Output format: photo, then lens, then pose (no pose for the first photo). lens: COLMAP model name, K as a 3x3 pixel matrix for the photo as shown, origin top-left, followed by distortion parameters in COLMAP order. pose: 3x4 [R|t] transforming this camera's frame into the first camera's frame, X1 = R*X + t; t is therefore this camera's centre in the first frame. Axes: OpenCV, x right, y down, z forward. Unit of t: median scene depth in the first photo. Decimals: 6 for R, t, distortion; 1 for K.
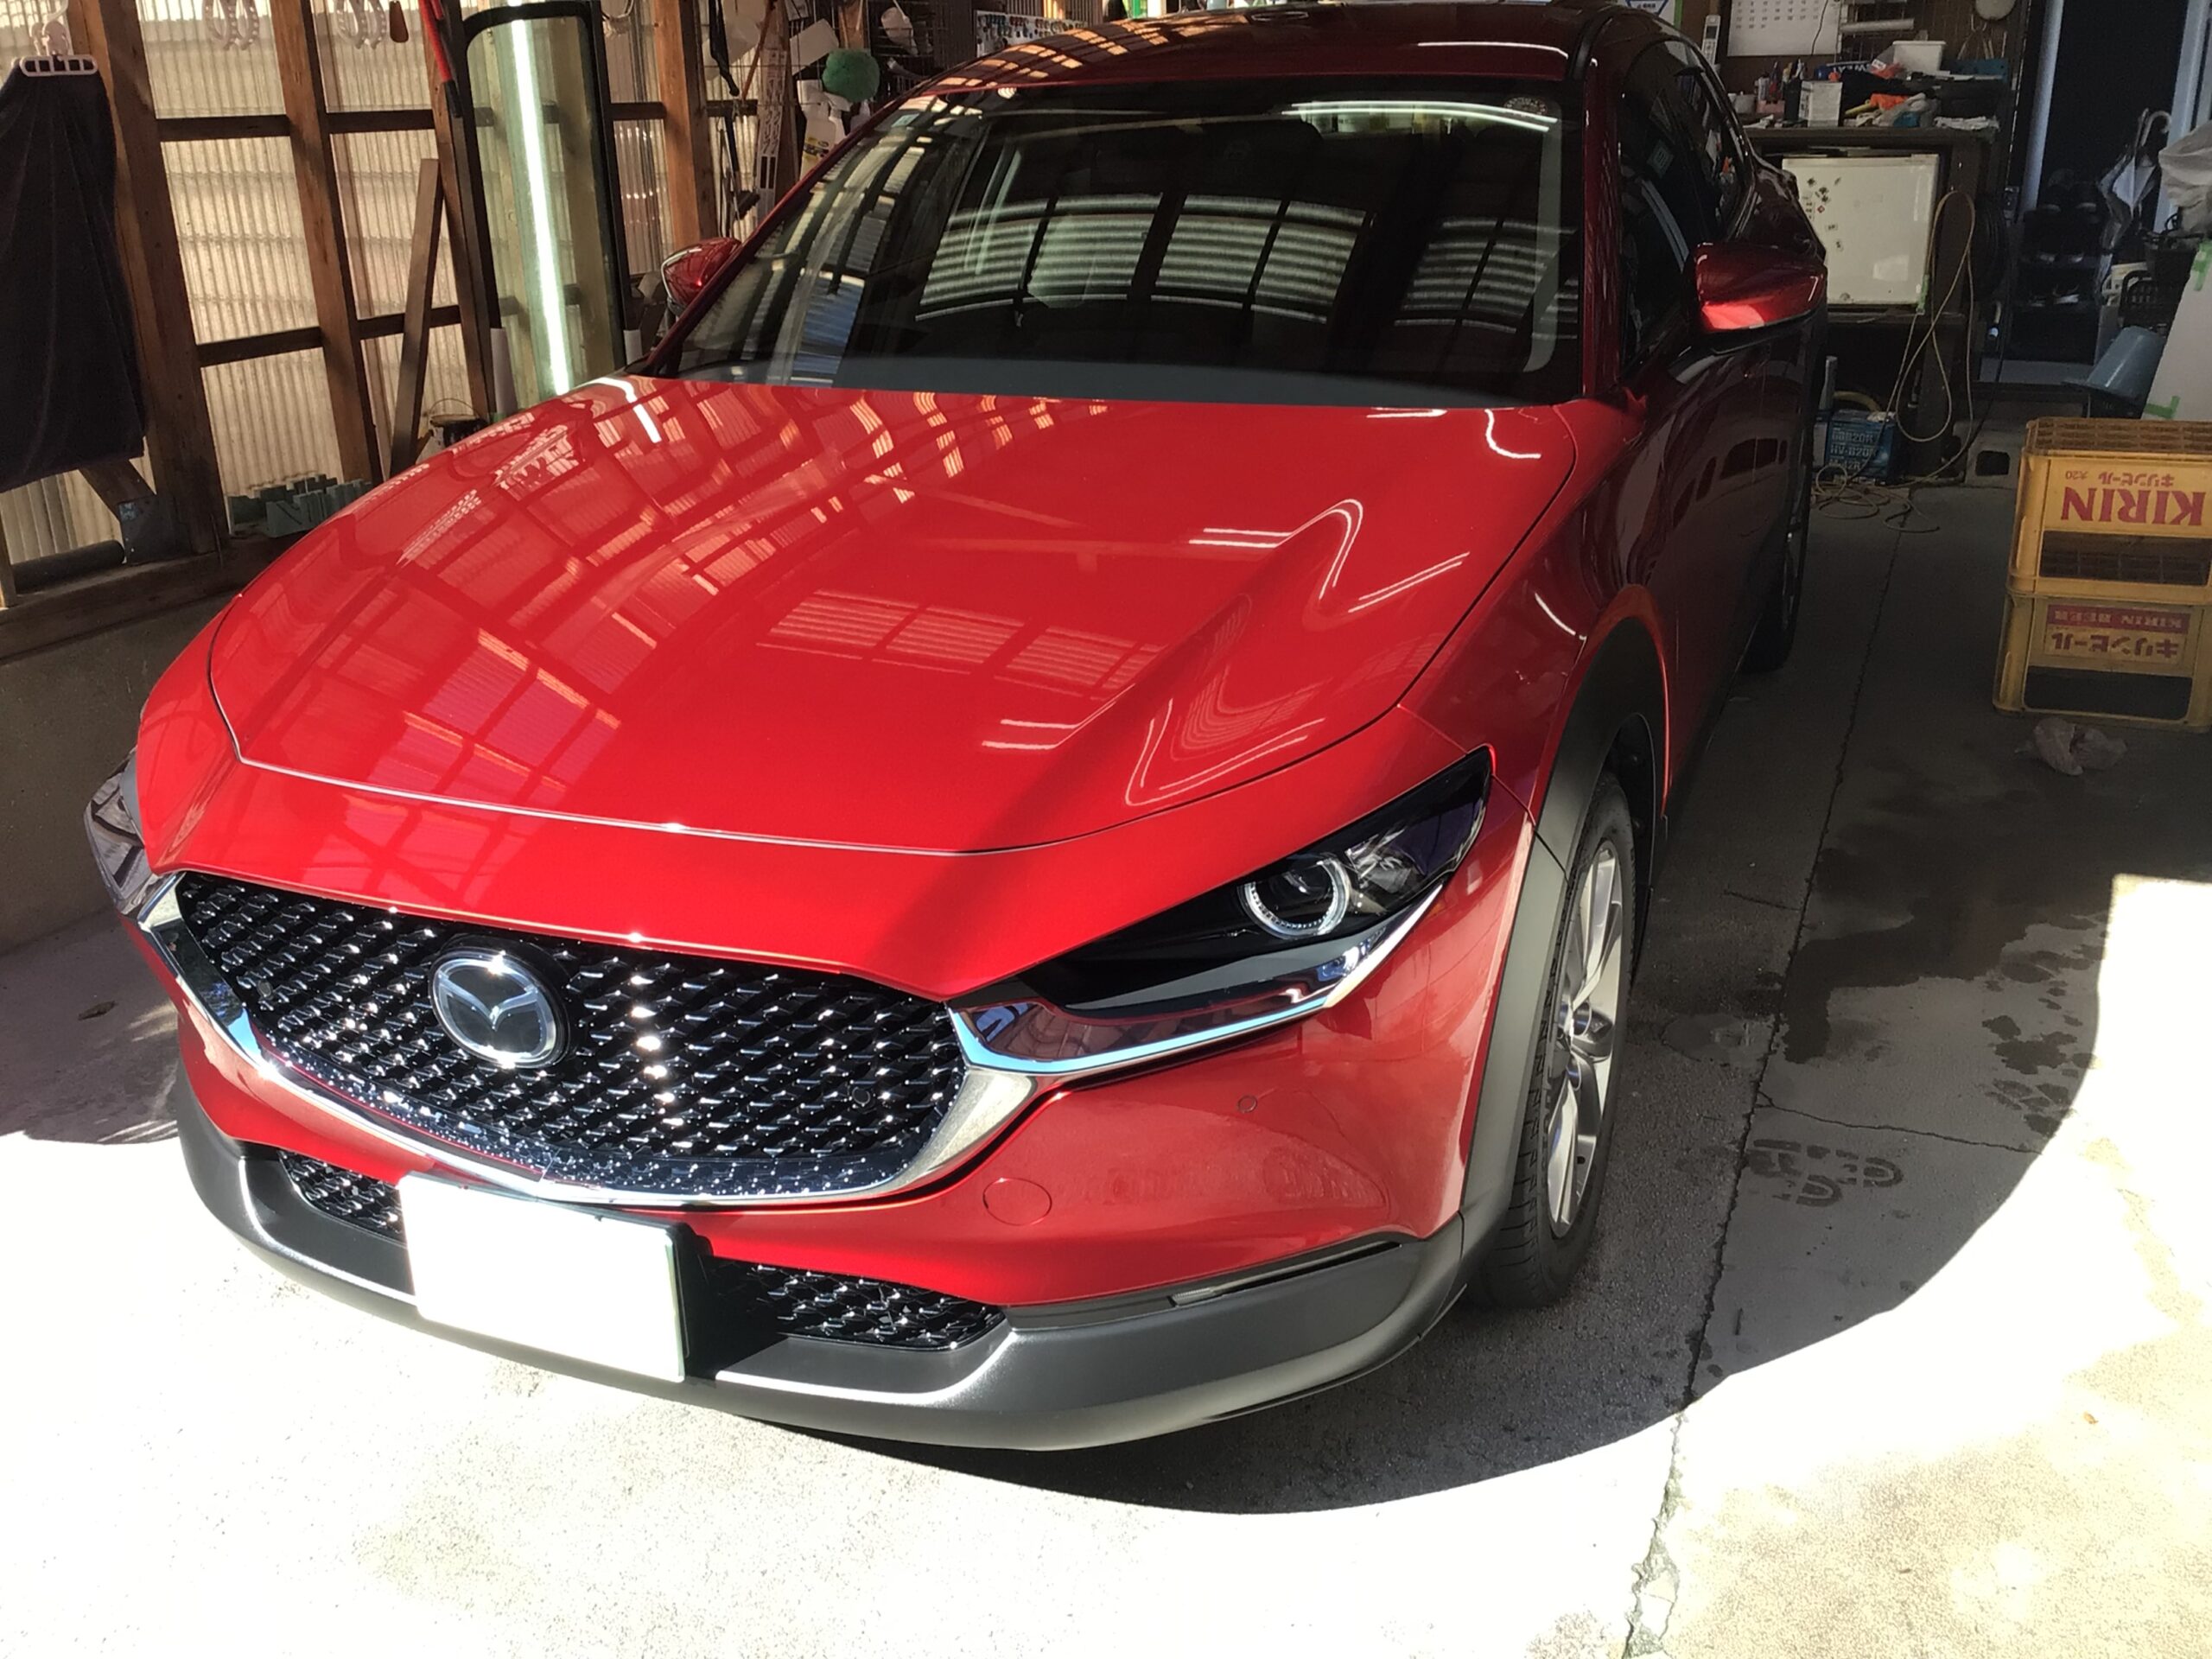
lens RADIAL K [[2033.7, 0, 1117.2], [0, 2033.7, 826.9], [0, 0, 1]] dist [0.020263, -0.053490]
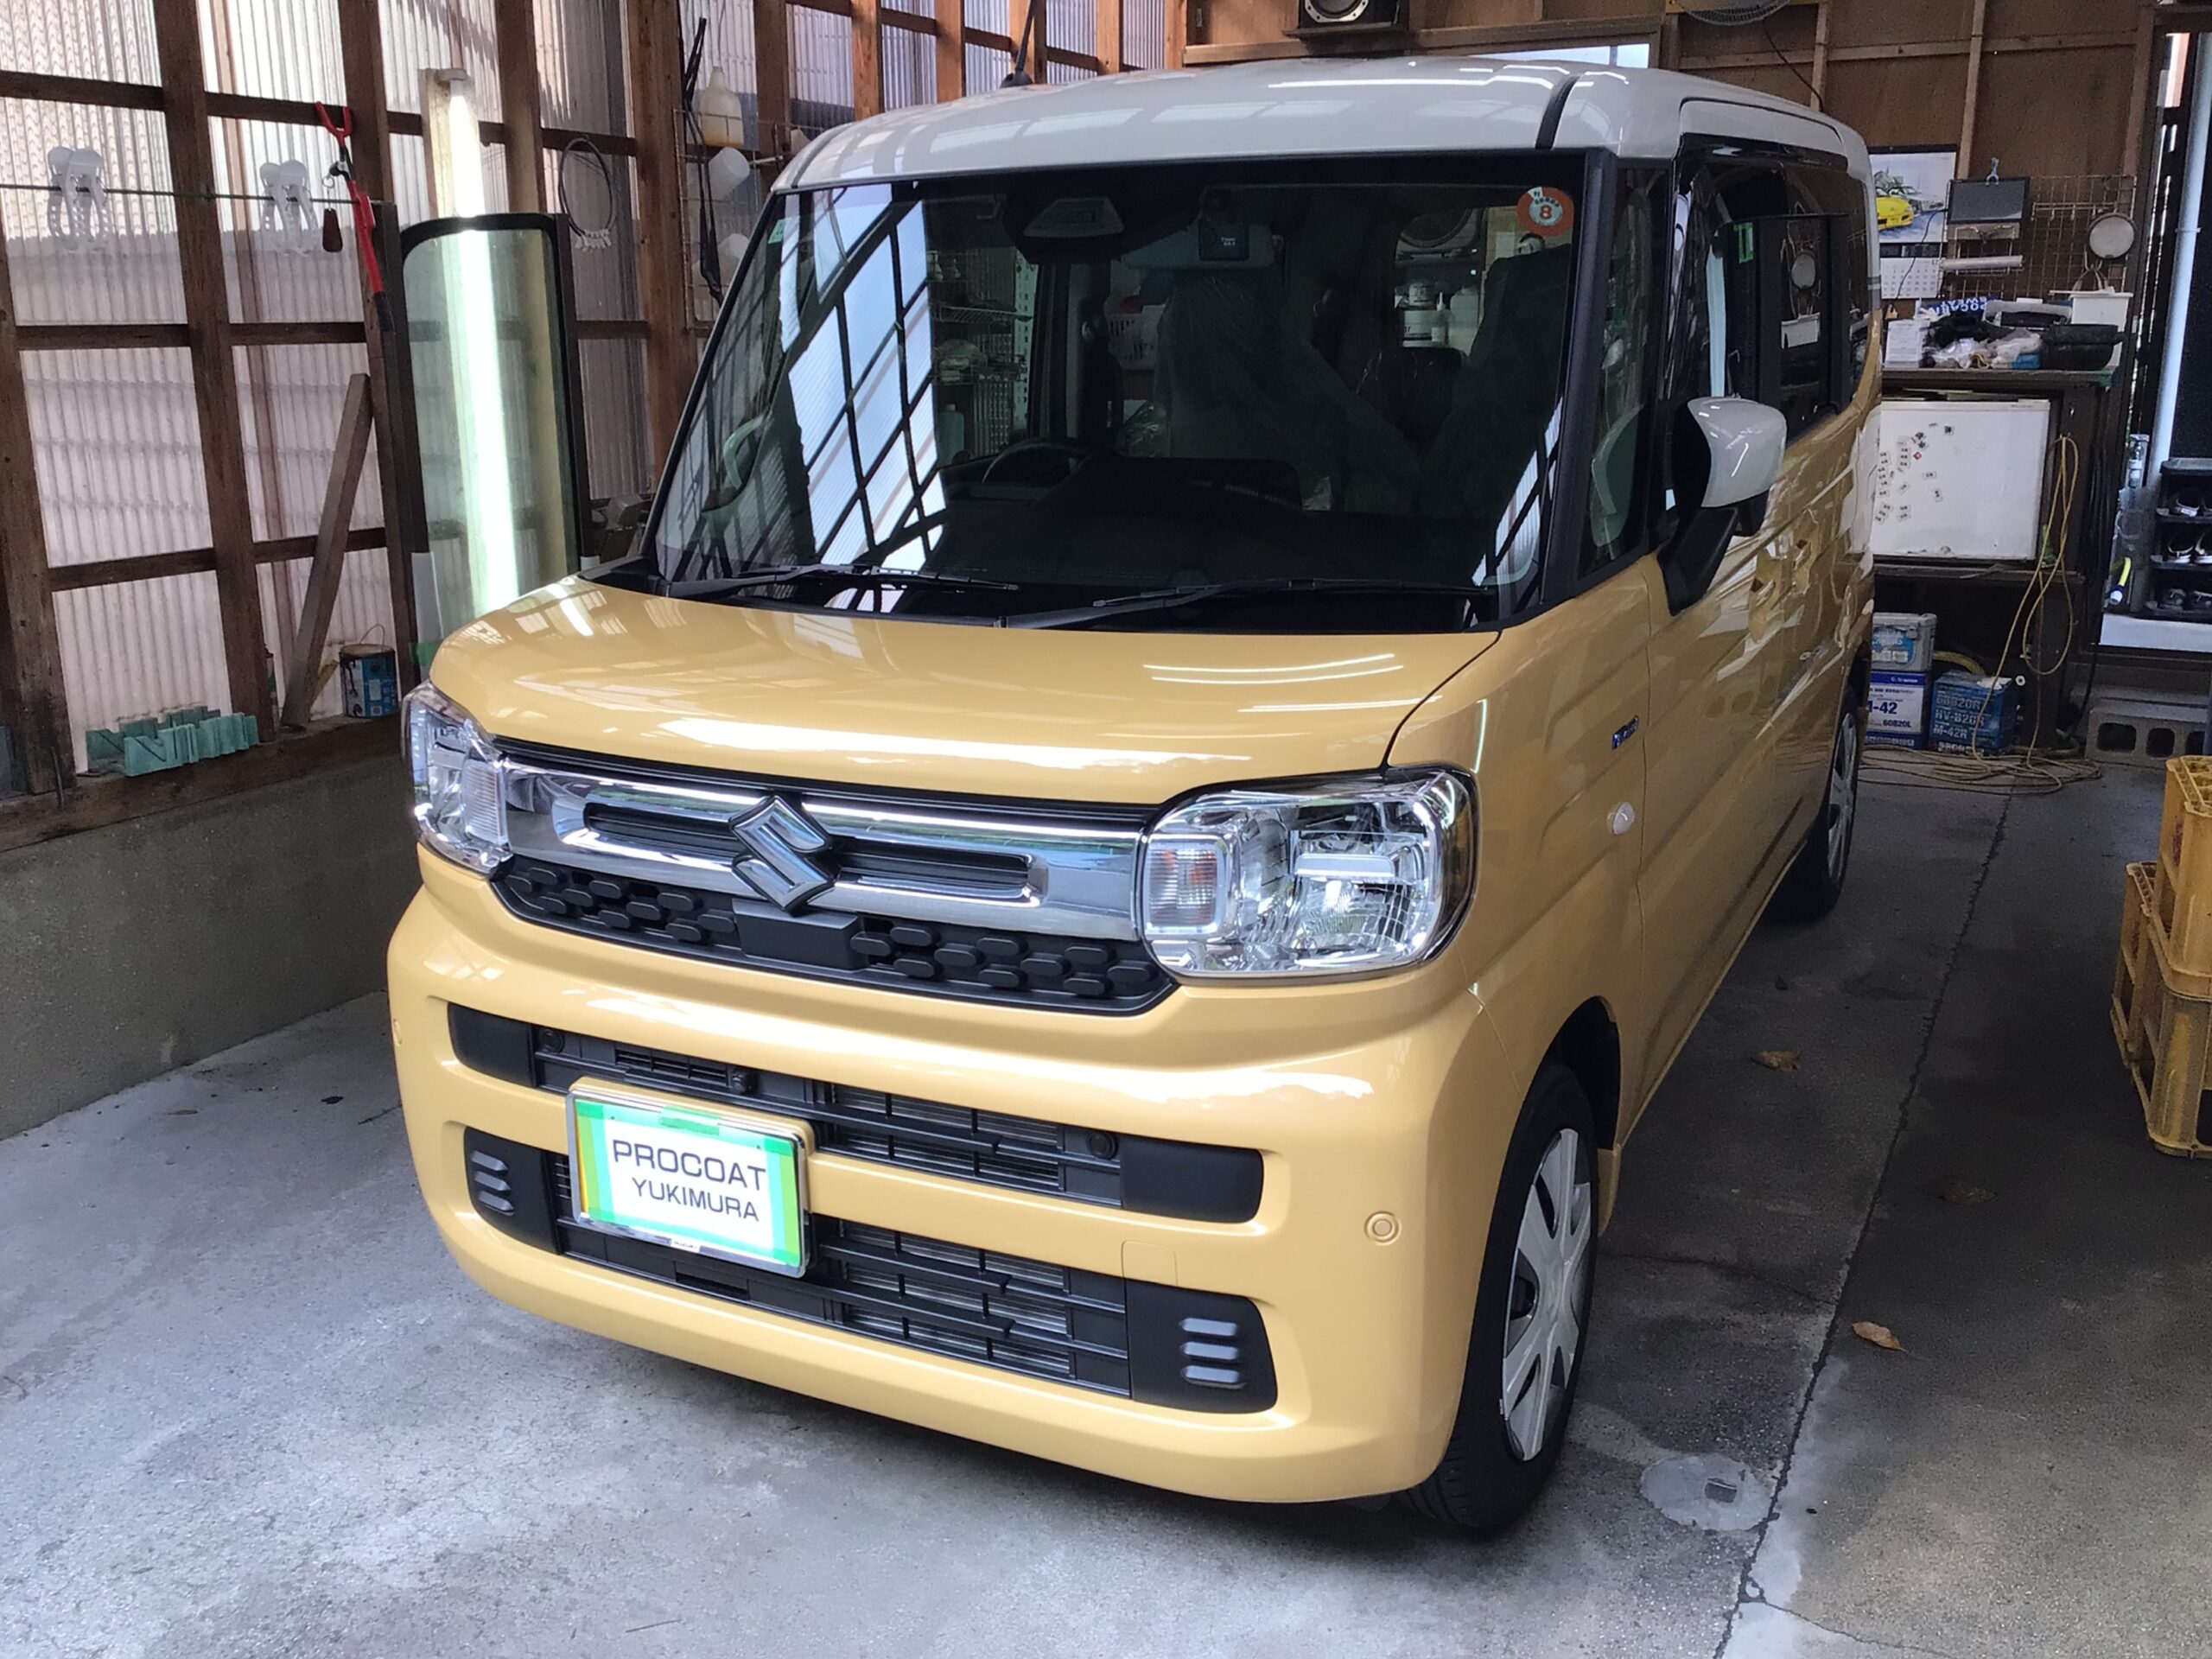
lens RADIAL K [[2033.7, 0, 1113.2], [0, 2033.7, 805.7], [0, 0, 1]] dist [0.020263, -0.053490]
pose [[0.996900, 0.034581, -0.070668, 0.079309], [-0.042258, 0.993011, -0.110200, -0.043944], [0.066364, 0.112844, 0.991394, 0.122035]]
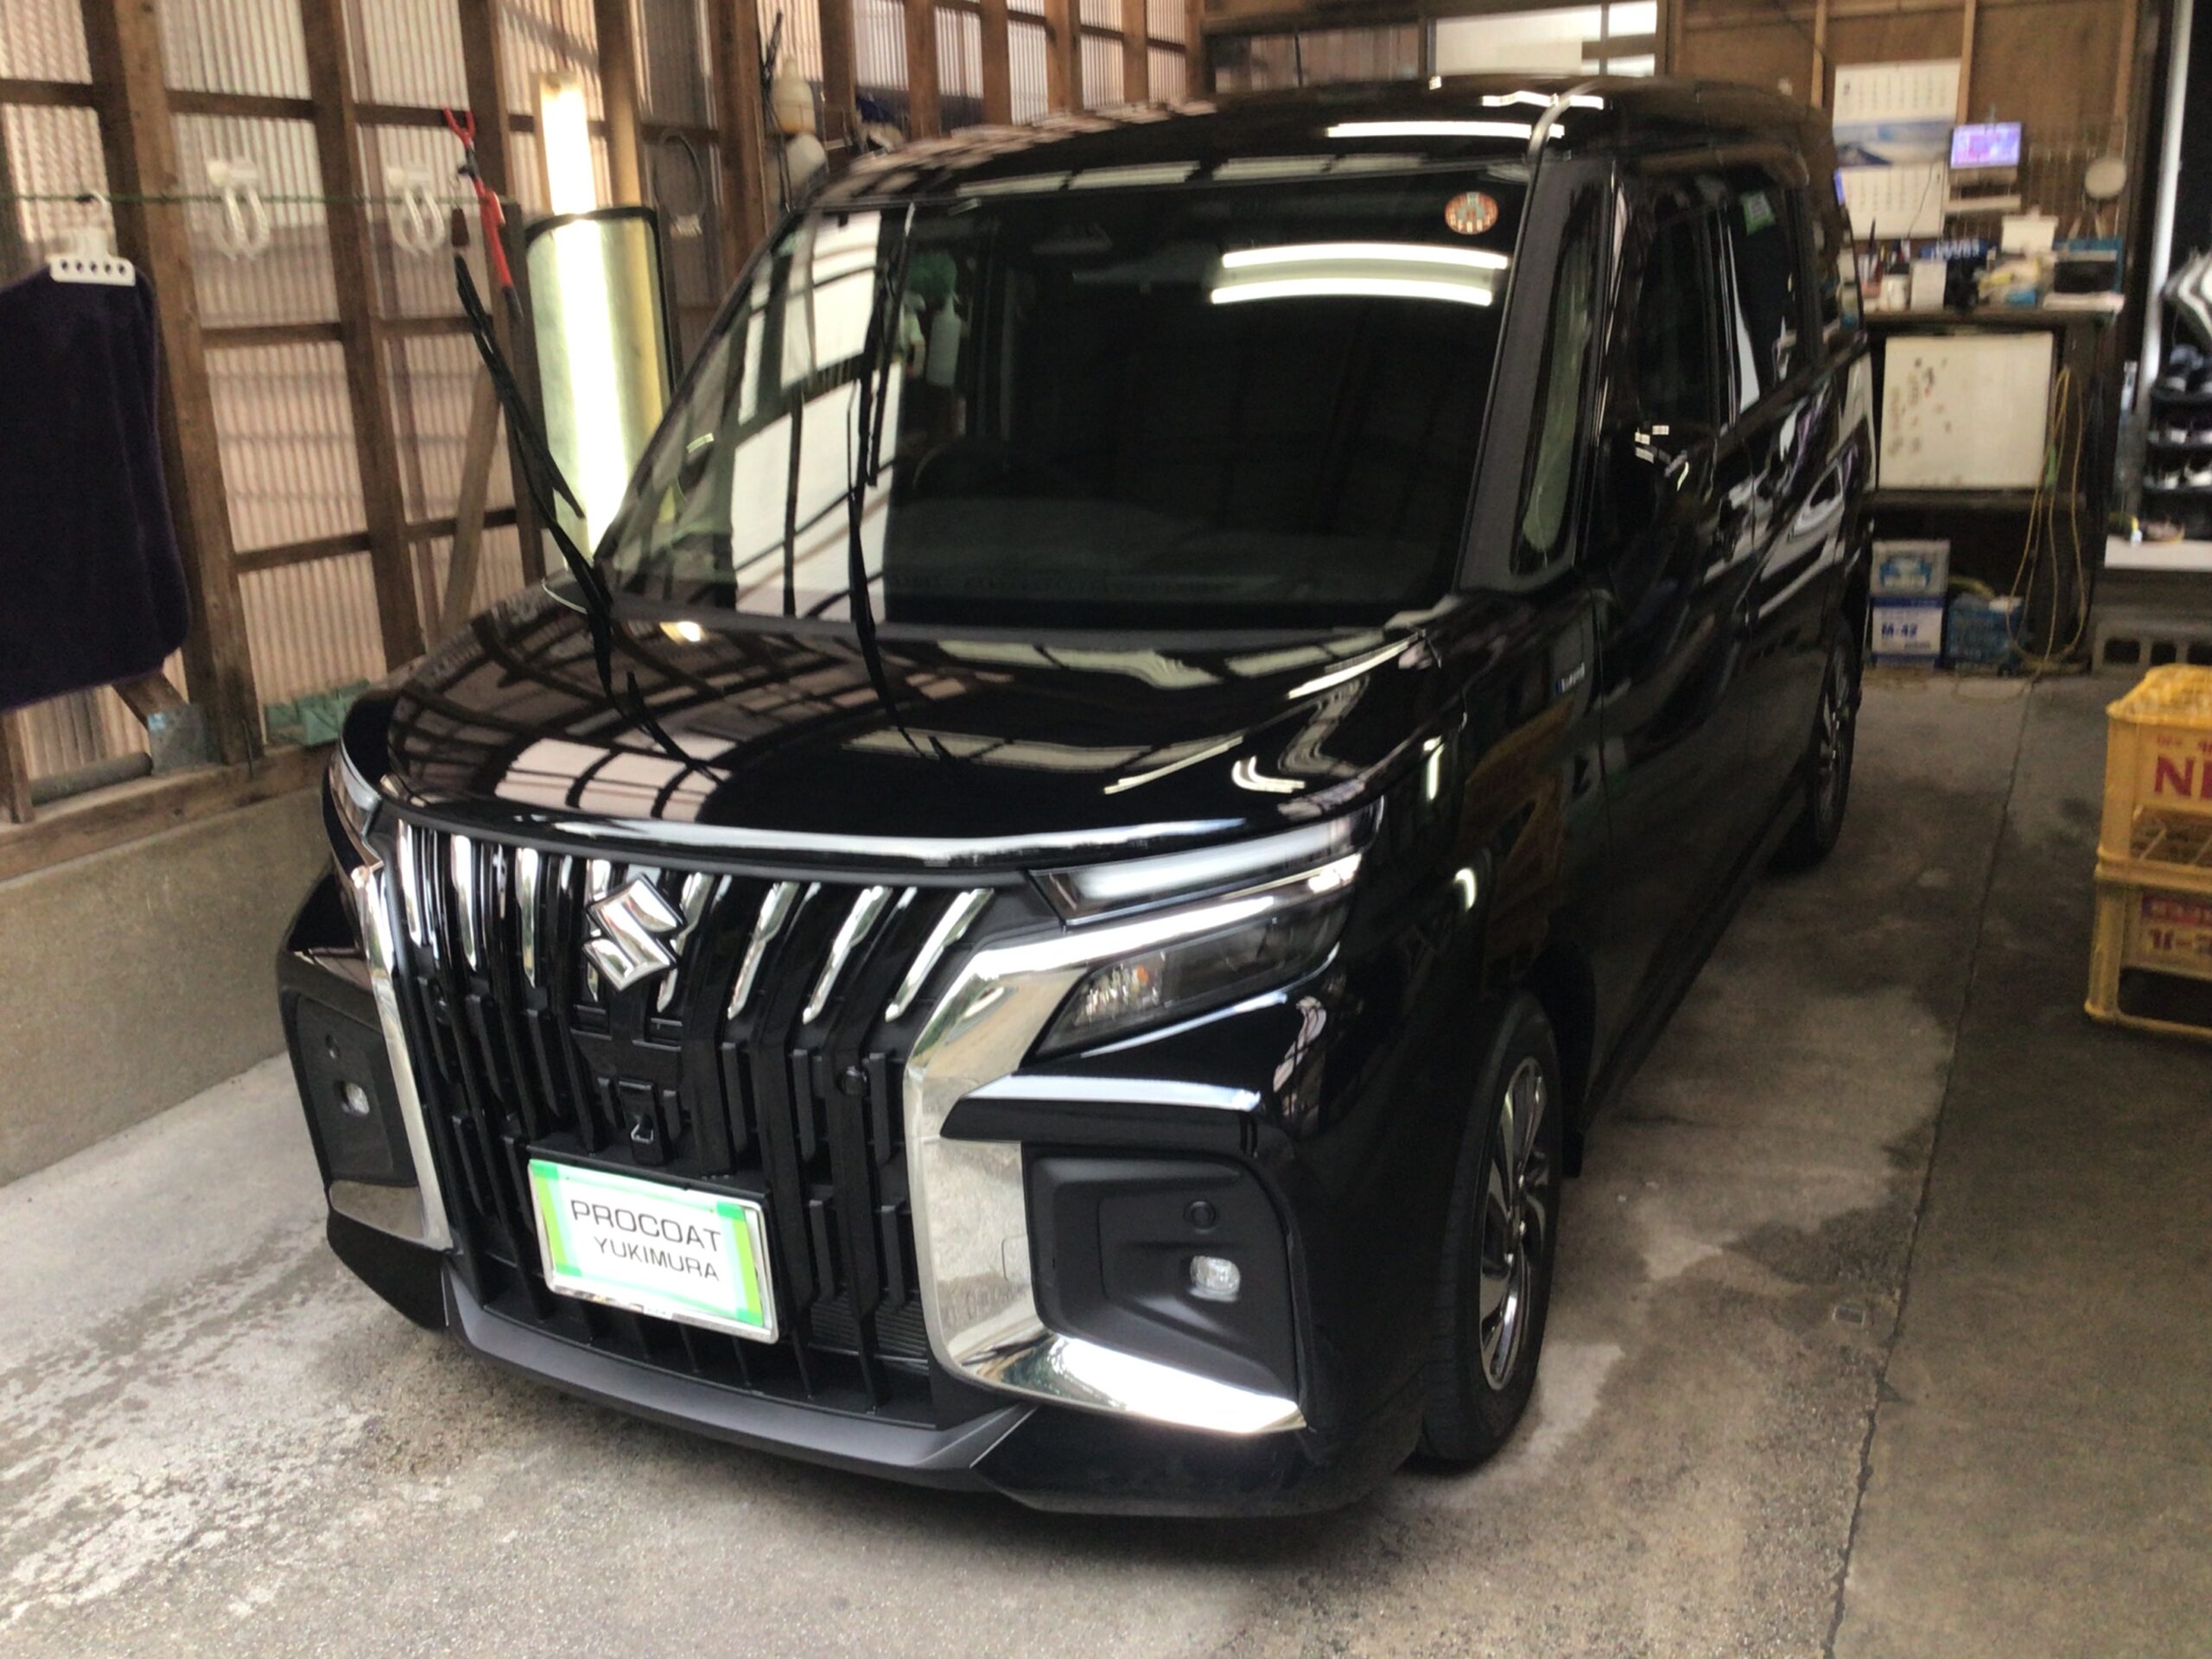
lens RADIAL K [[2033.7, 0, 1110.1], [0, 2033.7, 818.3], [0, 0, 1]] dist [0.020263, -0.053490]
pose [[0.998412, 0.000484, -0.056336, 0.019641], [-0.005350, 0.996259, -0.086257, -0.024040], [0.056083, 0.086421, 0.994679, 0.053226]]
